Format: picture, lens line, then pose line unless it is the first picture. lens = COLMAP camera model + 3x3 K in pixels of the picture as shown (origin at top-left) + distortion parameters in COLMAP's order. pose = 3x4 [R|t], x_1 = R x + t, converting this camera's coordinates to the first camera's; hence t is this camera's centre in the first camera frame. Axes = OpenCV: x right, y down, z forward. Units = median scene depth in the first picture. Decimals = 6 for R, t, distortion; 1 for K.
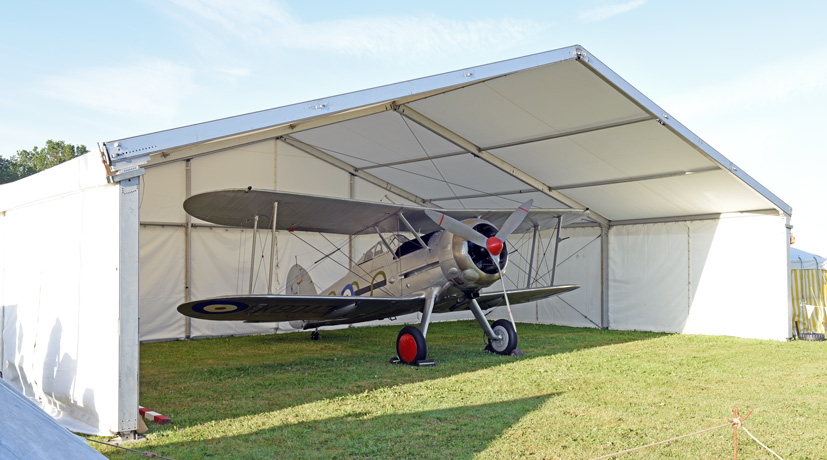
lens RADIAL K [[733.4, 0, 413.7], [0, 733.4, 235.1], [0, 0, 1]] dist [-0.000526, 0.001282]
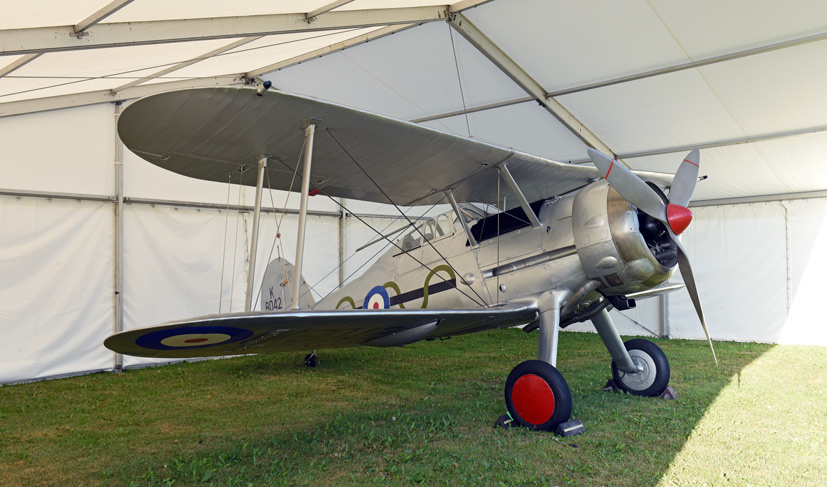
lens RADIAL K [[666.9, 0, 414.5], [0, 666.9, 237.5], [0, 0, 1]] dist [-0.009938, -0.003817]
pose [[0.991498, -0.000953, 0.130121, -0.138291], [0.000950, 1.000000, 0.000079, 0.024528], [-0.130121, 0.000045, 0.991498, 0.422541]]
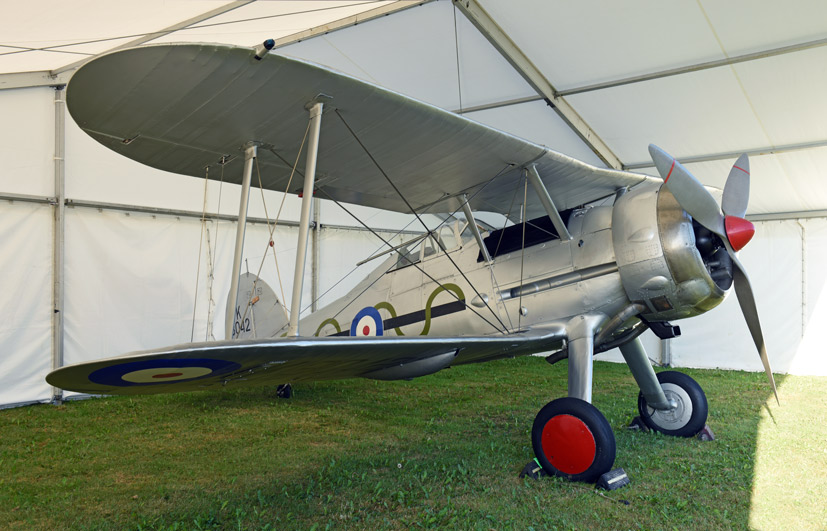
lens RADIAL K [[697.3, 0, 413.7], [0, 697.3, 269.7], [0, 0, 1]] dist [-0.002739, -0.000898]
pose [[0.981912, 0.010833, 0.189027, -0.161655], [-0.015023, 0.999672, 0.020751, 0.027685], [-0.188740, -0.023216, 0.981753, 0.484722]]
